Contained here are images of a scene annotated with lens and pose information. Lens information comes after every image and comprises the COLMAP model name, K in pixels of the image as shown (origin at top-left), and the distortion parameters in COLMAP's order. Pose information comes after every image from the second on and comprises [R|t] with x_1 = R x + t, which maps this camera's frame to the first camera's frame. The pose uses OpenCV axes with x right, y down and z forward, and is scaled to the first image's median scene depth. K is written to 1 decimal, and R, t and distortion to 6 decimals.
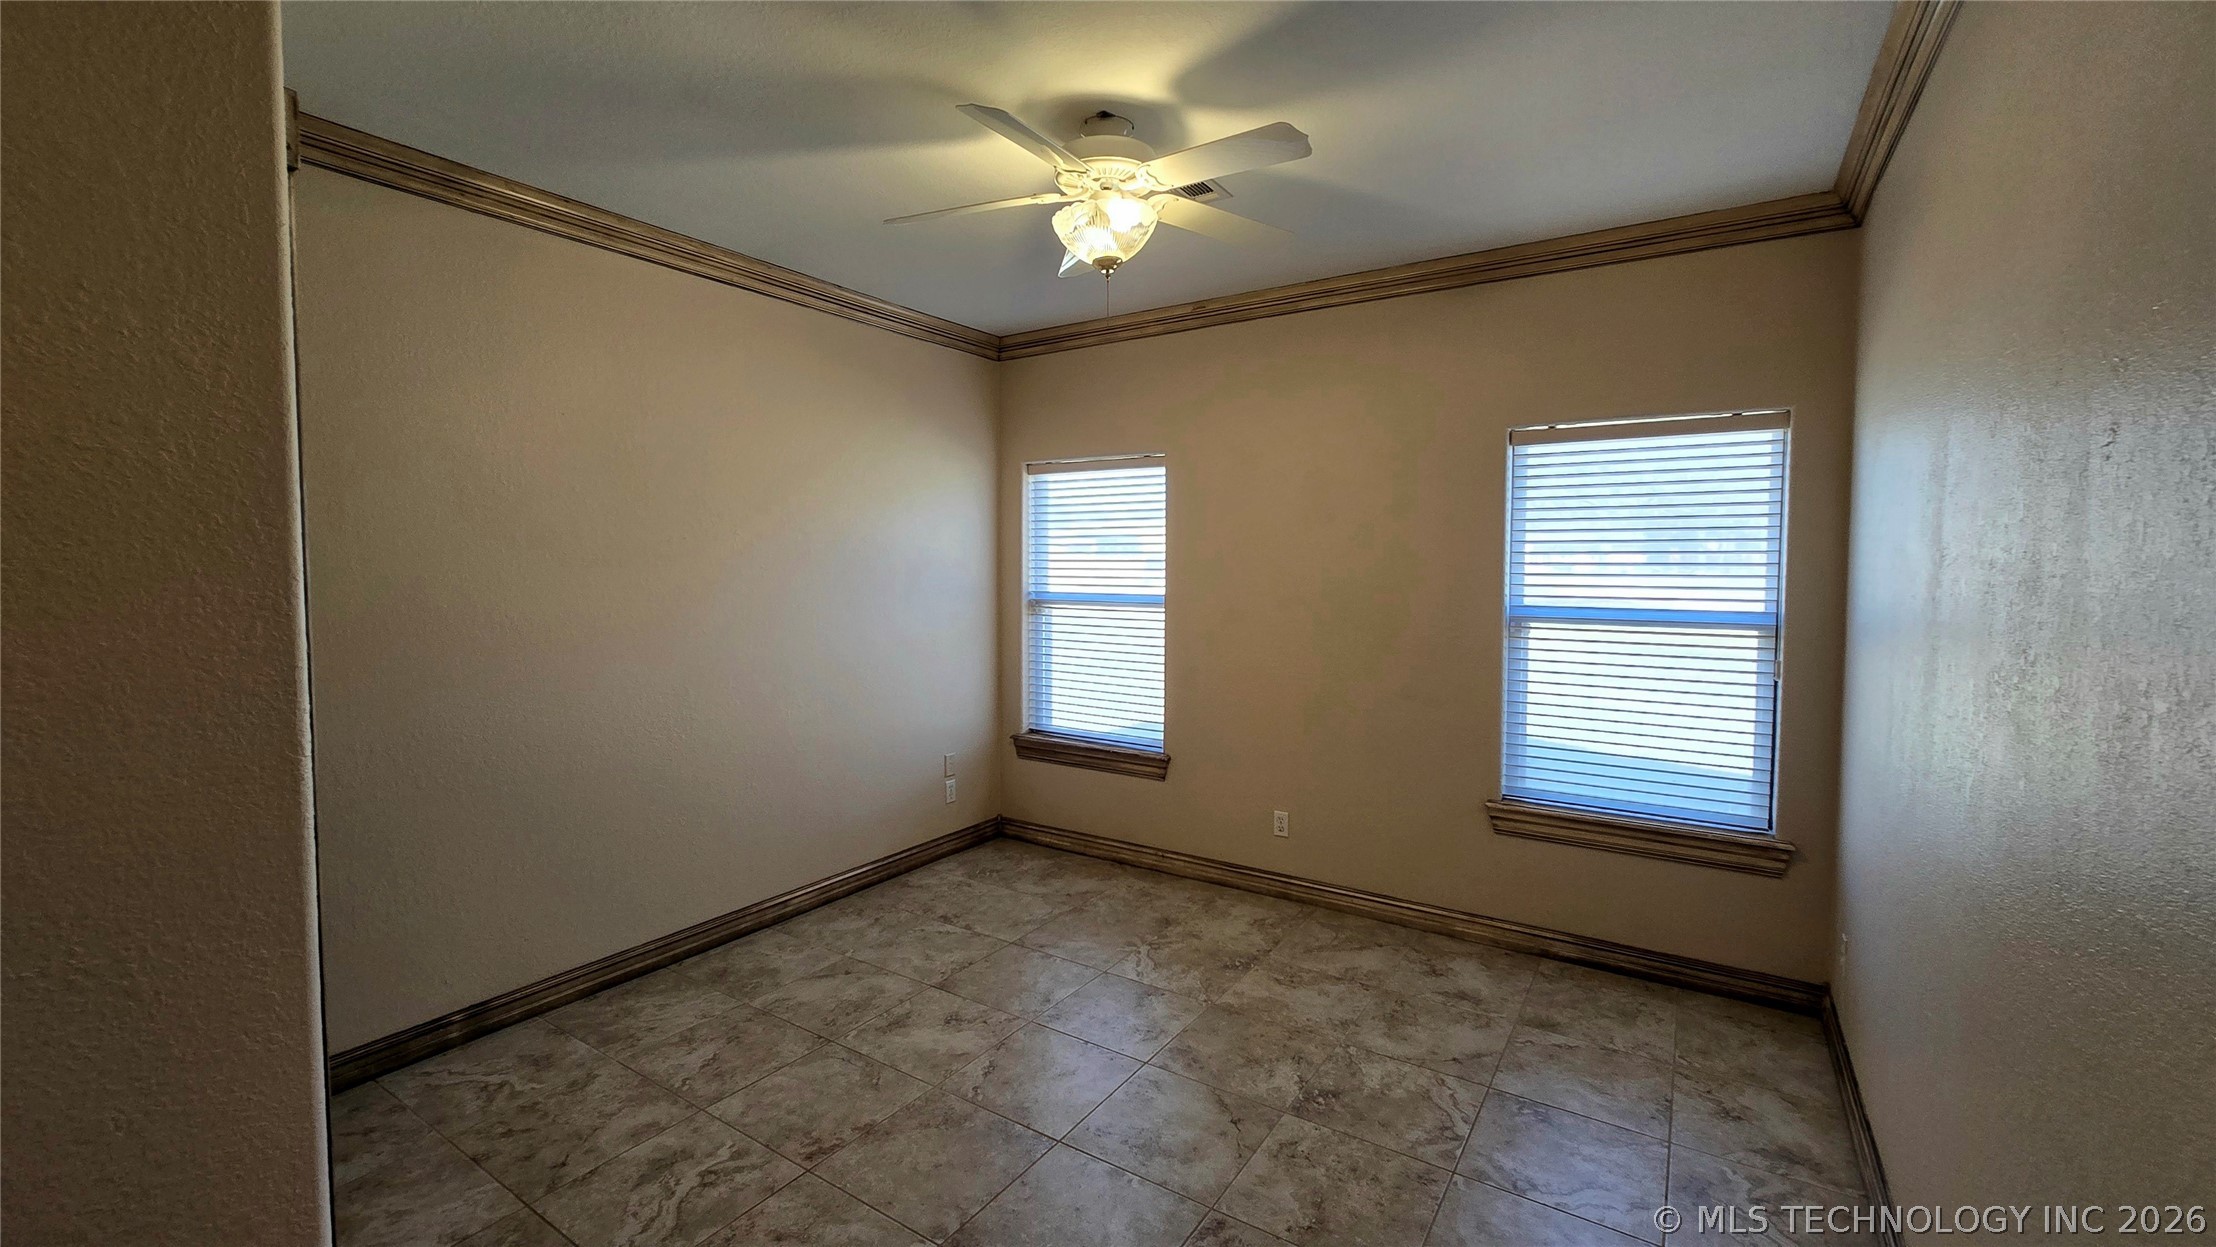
lens RADIAL K [[902.9, 0, 1102.3], [0, 902.9, 608.6], [0, 0, 1]] dist [0.000271, 0.000051]
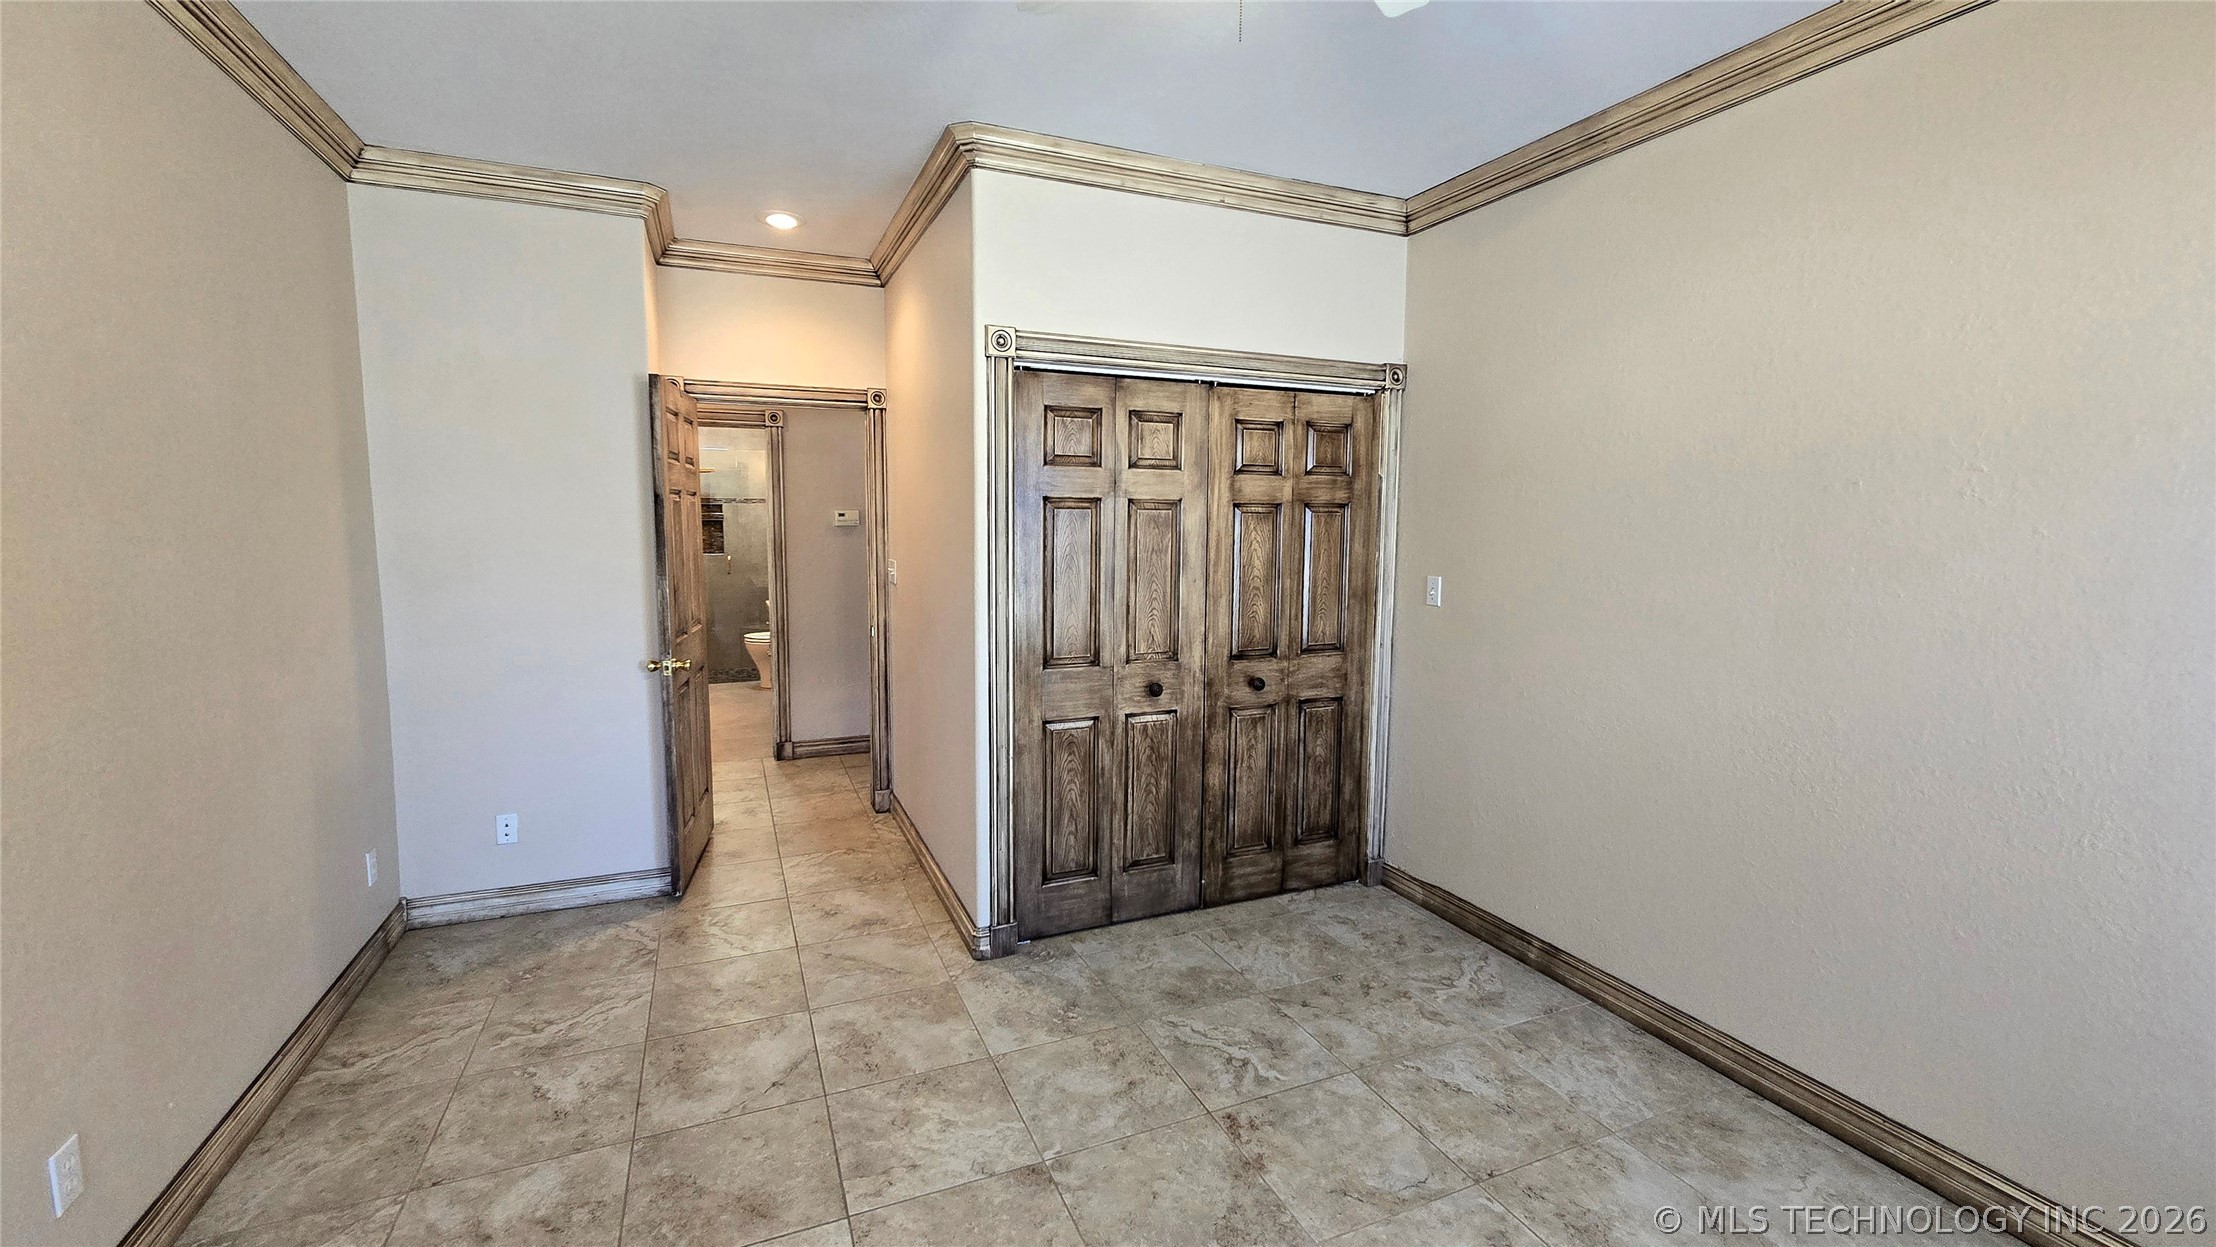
lens RADIAL K [[902.9, 0, 1102.3], [0, 902.9, 608.6], [0, 0, 1]] dist [0.000271, 0.000051]
pose [[-0.548062, 0.079864, -0.832616, 0.449302], [-0.049619, 0.990574, 0.127677, -0.056326], [0.834965, 0.111289, -0.538933, 1.138118]]
